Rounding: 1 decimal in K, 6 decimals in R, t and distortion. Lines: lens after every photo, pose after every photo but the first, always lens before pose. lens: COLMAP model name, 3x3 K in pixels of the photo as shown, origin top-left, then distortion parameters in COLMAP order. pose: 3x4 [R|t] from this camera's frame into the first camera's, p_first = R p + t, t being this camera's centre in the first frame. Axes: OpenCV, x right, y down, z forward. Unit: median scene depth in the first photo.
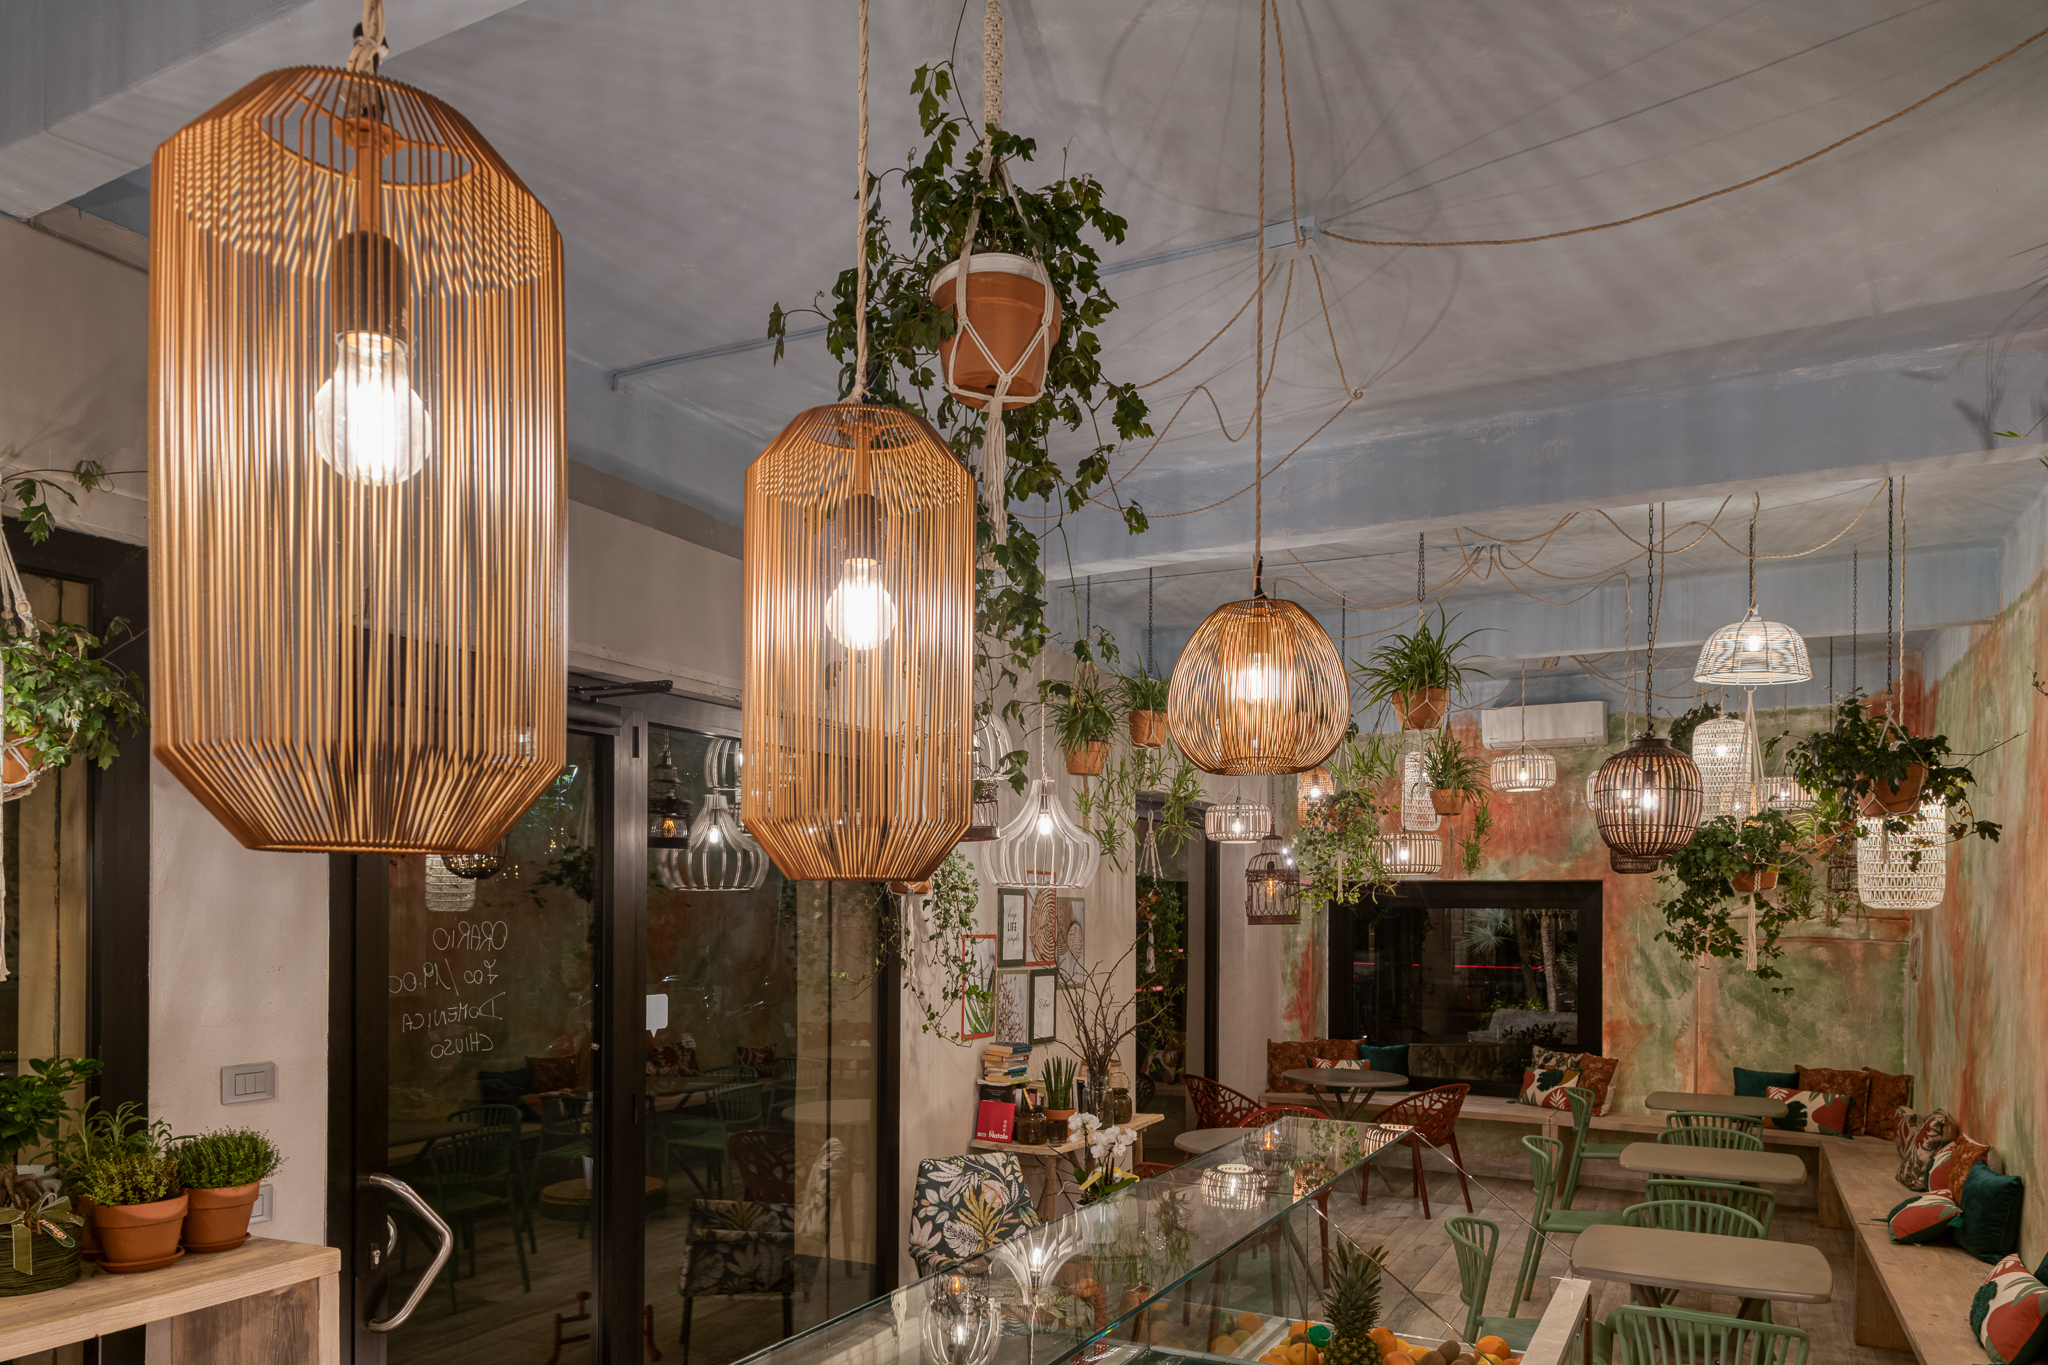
lens RADIAL K [[1519.9, 0, 980.1], [0, 1519.9, 904.4], [0, 0, 1]] dist [0.029104, -0.024057]
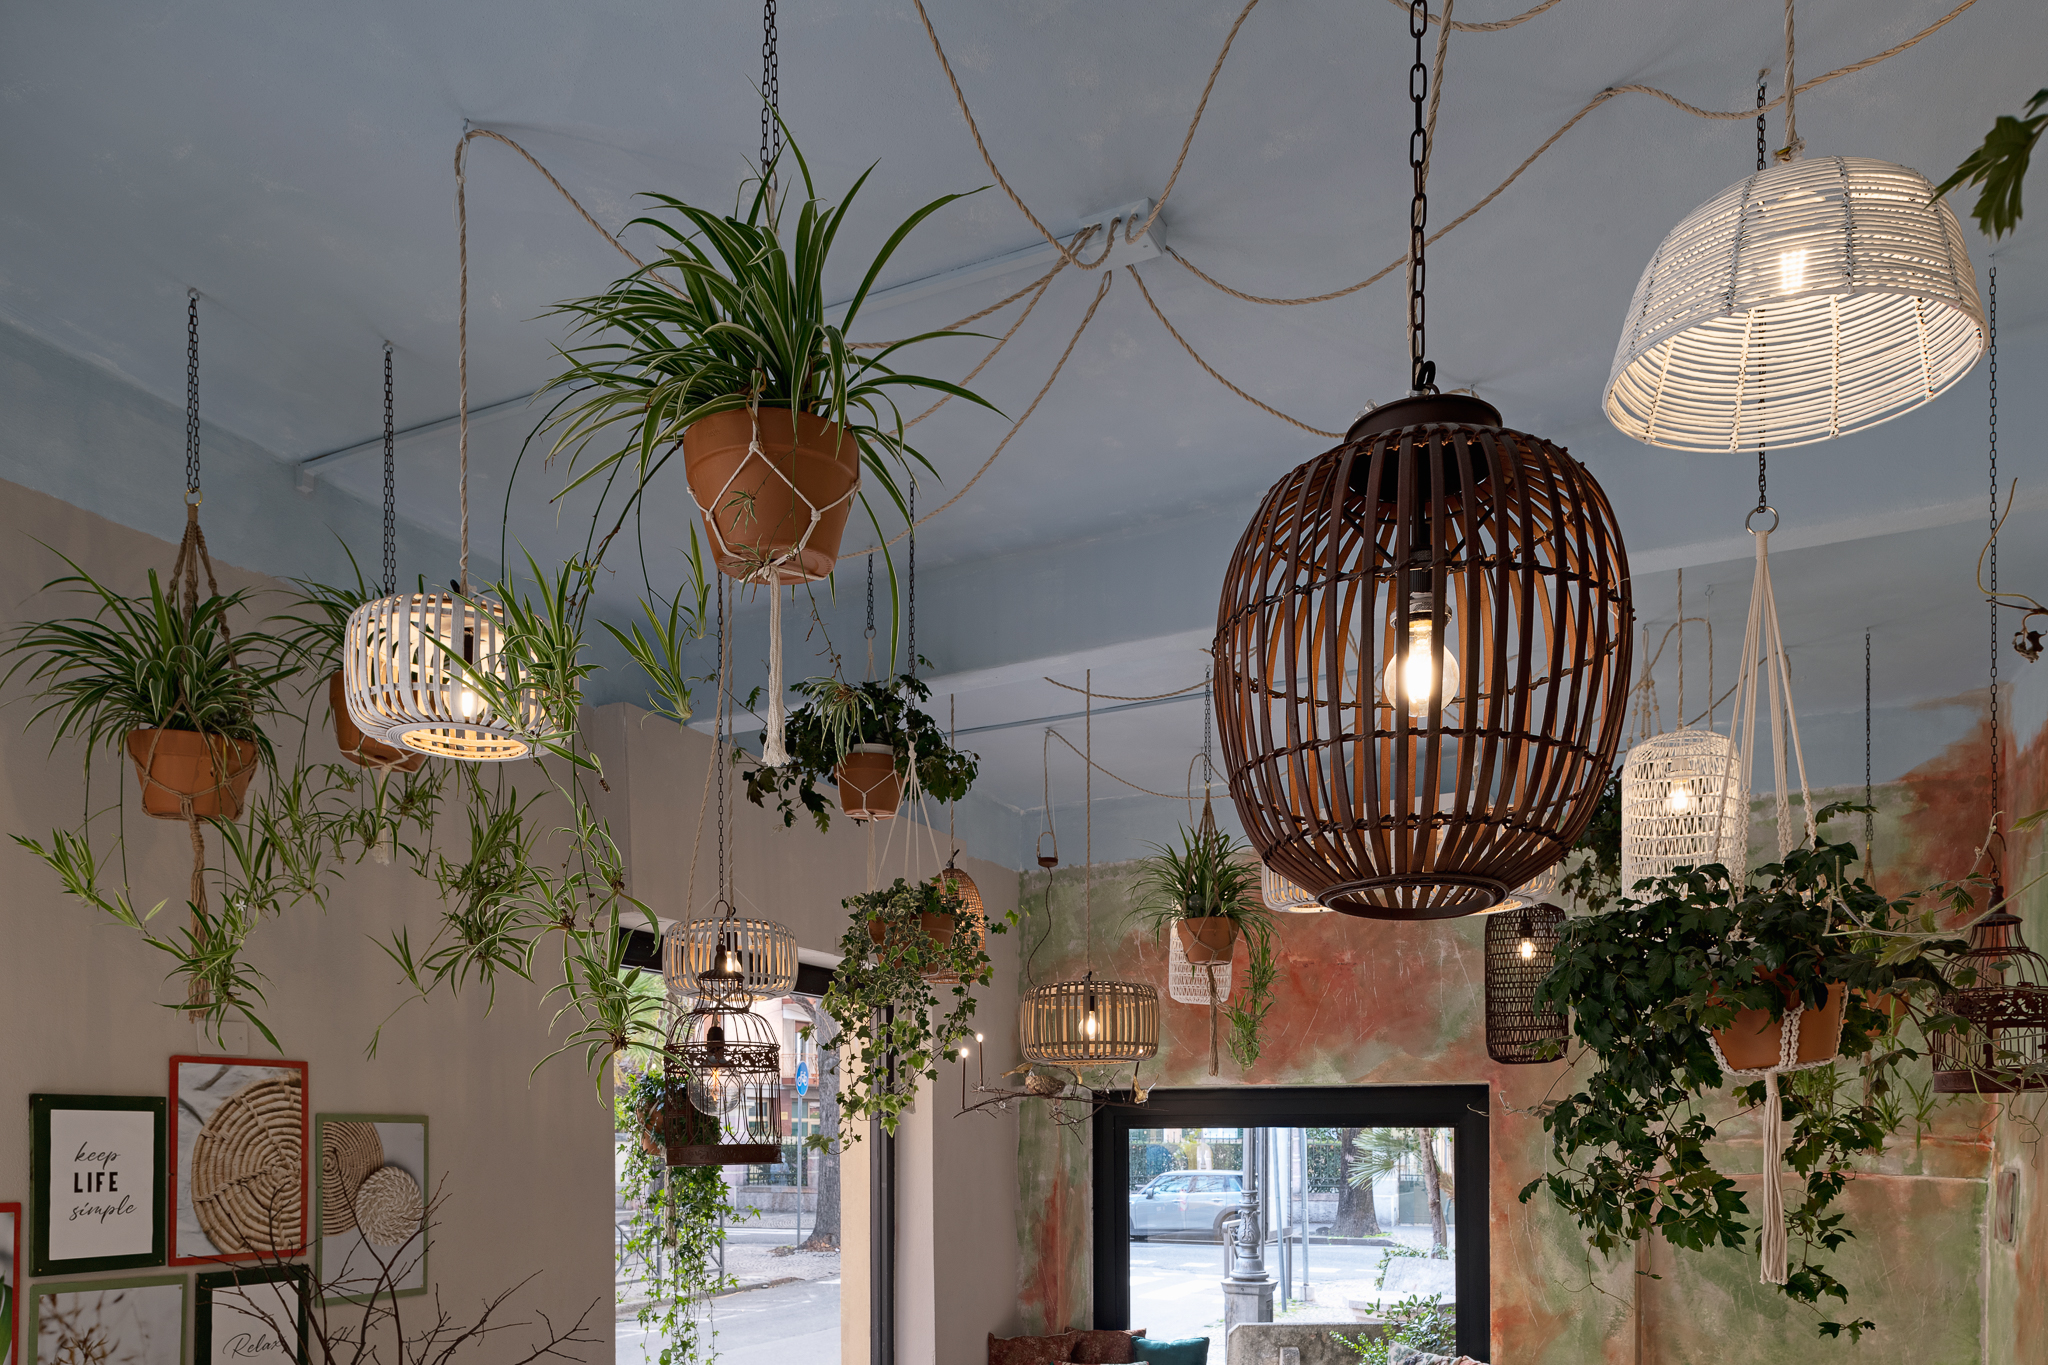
lens RADIAL K [[1519.9, 0, 1002.4], [0, 1519.9, 1123.3], [0, 0, 1]] dist [0.029104, -0.024057]
pose [[0.999140, -0.007076, 0.040852, 0.246707], [0.007295, 0.999960, -0.005210, 0.004206], [-0.040813, 0.005503, 0.999152, 0.518338]]
